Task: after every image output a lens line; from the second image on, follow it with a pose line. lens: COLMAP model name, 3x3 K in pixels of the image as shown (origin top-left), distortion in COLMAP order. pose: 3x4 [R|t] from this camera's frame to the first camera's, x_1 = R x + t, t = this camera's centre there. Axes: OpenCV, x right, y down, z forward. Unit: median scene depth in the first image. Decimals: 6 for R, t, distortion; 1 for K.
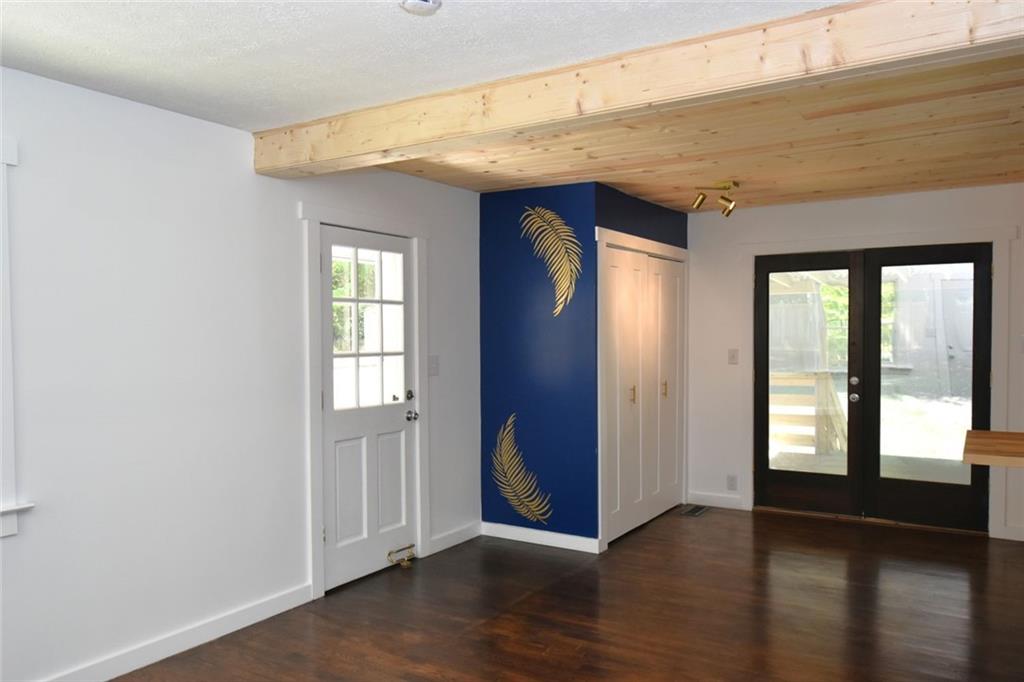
lens RADIAL K [[749.1, 0, 514.2], [0, 749.1, 361.3], [0, 0, 1]] dist [-0.008939, -0.004068]
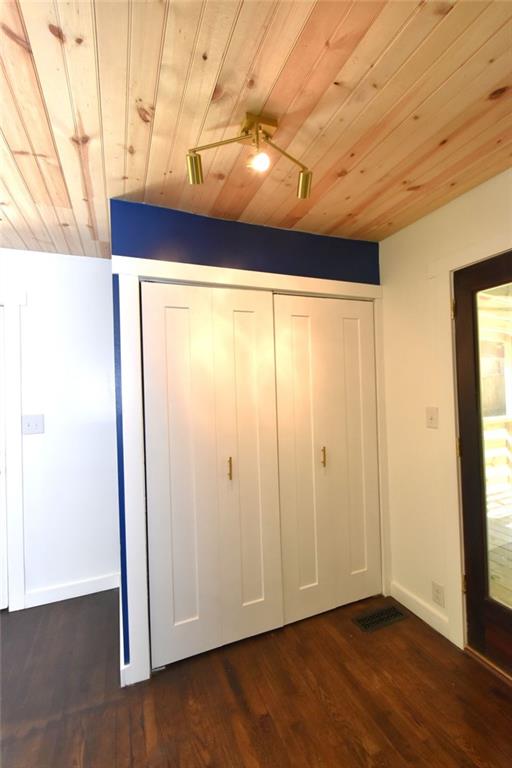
lens RADIAL K [[339.3, 0, 261.2], [0, 339.3, 382.9], [0, 0, 1]] dist [0.004494, -0.004429]
pose [[0.823205, -0.021615, -0.567332, 0.425690], [-0.000510, 0.999246, -0.038811, -0.033742], [0.567744, 0.032239, 0.822574, 0.788934]]
